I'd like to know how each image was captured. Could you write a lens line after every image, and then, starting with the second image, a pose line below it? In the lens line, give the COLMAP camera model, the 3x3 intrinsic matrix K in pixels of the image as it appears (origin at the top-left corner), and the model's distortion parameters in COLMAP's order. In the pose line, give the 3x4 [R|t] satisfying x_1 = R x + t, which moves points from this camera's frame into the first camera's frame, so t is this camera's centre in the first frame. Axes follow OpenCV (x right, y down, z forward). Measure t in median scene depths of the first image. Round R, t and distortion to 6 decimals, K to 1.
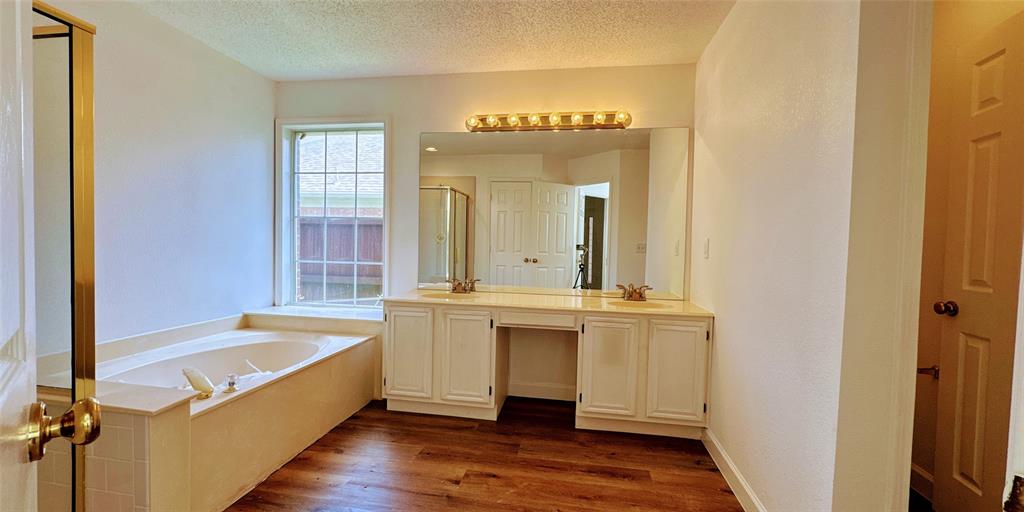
lens RADIAL K [[404.3, 0, 512.0], [0, 404.3, 256.0], [0, 0, 1]] dist [-0.000769, 0.000312]
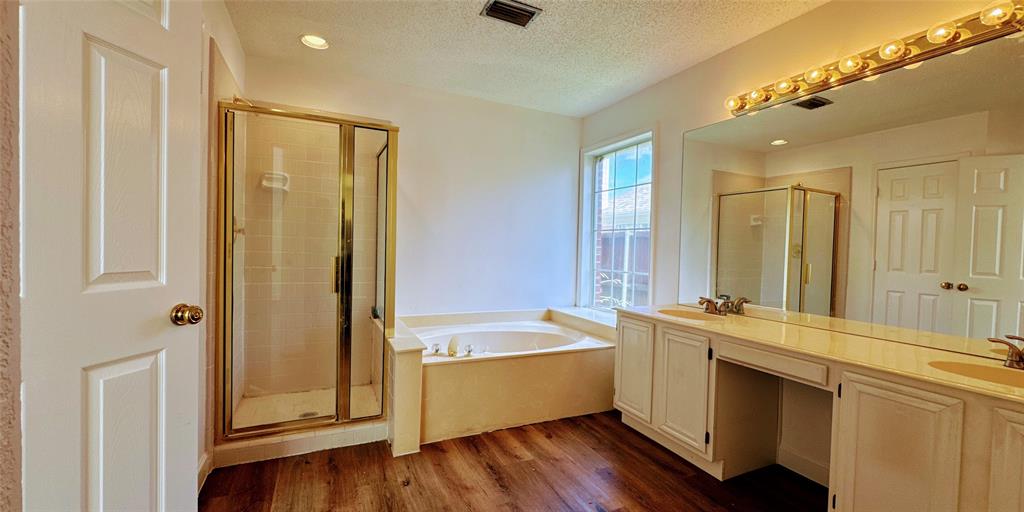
lens RADIAL K [[404.3, 0, 512.0], [0, 404.3, 256.0], [0, 0, 1]] dist [-0.000769, 0.000312]
pose [[0.578764, 0.009774, -0.815436, 0.301534], [-0.039893, 0.999070, -0.016339, 0.002902], [0.814518, 0.041986, 0.578616, 0.172274]]
